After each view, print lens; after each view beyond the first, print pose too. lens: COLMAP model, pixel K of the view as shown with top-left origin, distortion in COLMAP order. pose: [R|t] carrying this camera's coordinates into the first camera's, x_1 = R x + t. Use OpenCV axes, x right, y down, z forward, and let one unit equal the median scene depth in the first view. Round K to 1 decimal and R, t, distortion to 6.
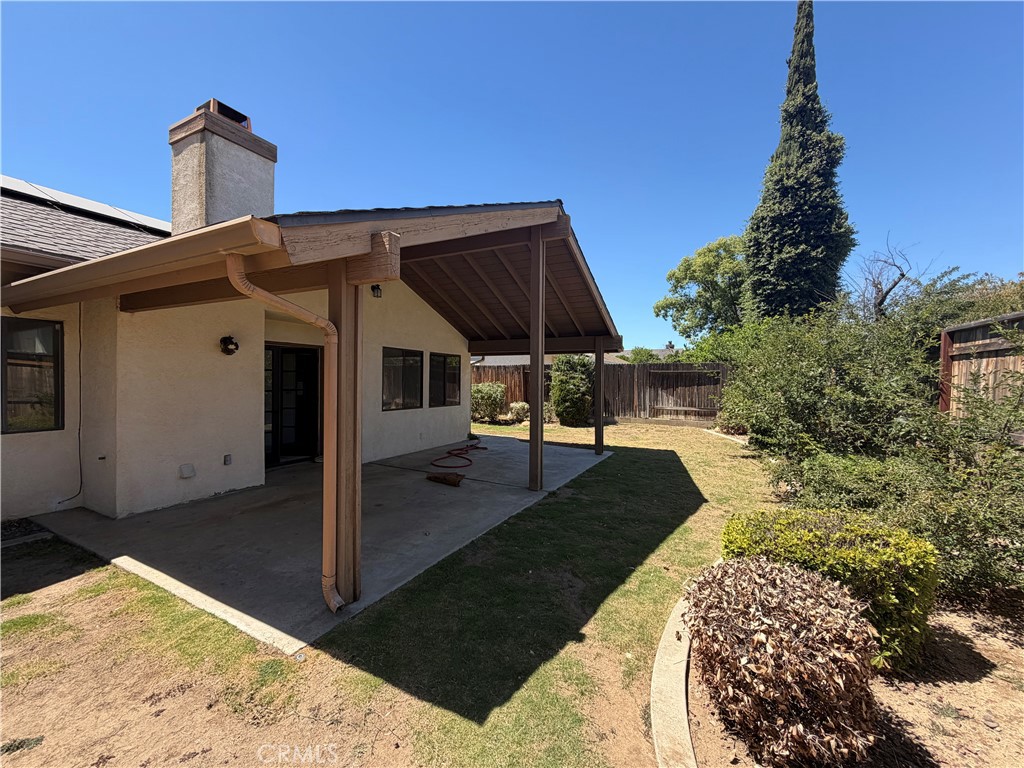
lens RADIAL K [[406.8, 0, 512.0], [0, 406.8, 384.0], [0, 0, 1]] dist [0.001735, 0.000182]
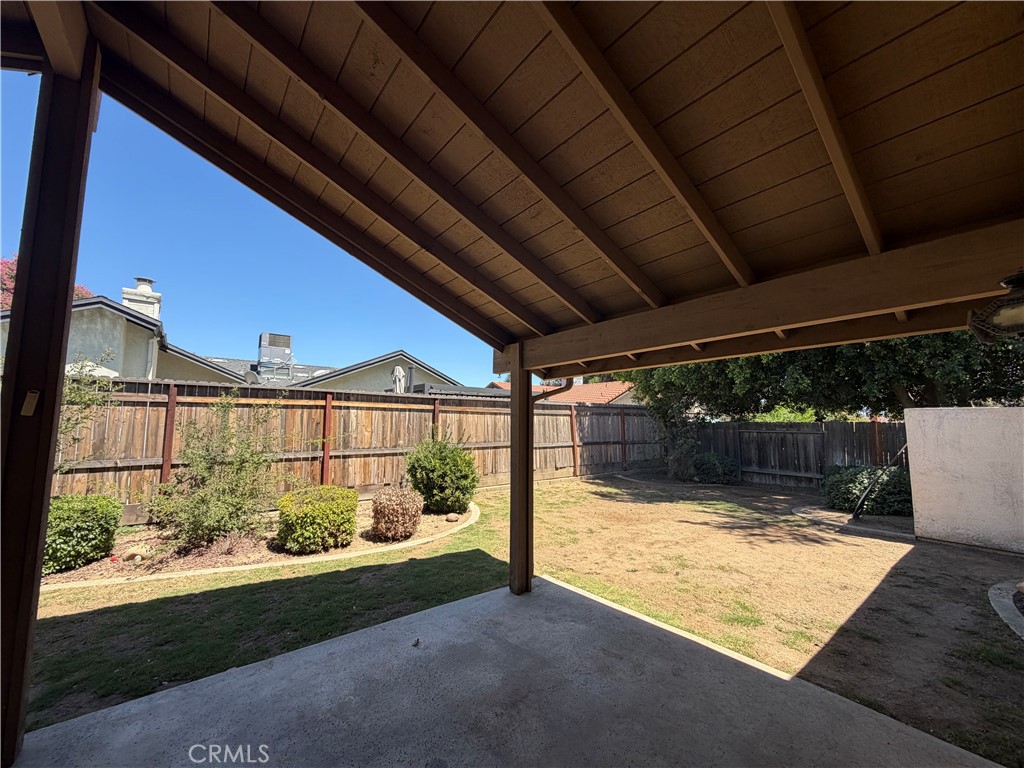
lens RADIAL K [[406.8, 0, 512.0], [0, 406.8, 384.0], [0, 0, 1]] dist [0.001735, 0.000182]
pose [[-0.912424, 0.020207, 0.408747, -1.292661], [-0.015755, 0.996306, -0.084421, -0.079464], [-0.408942, -0.083468, -0.908735, 3.109639]]
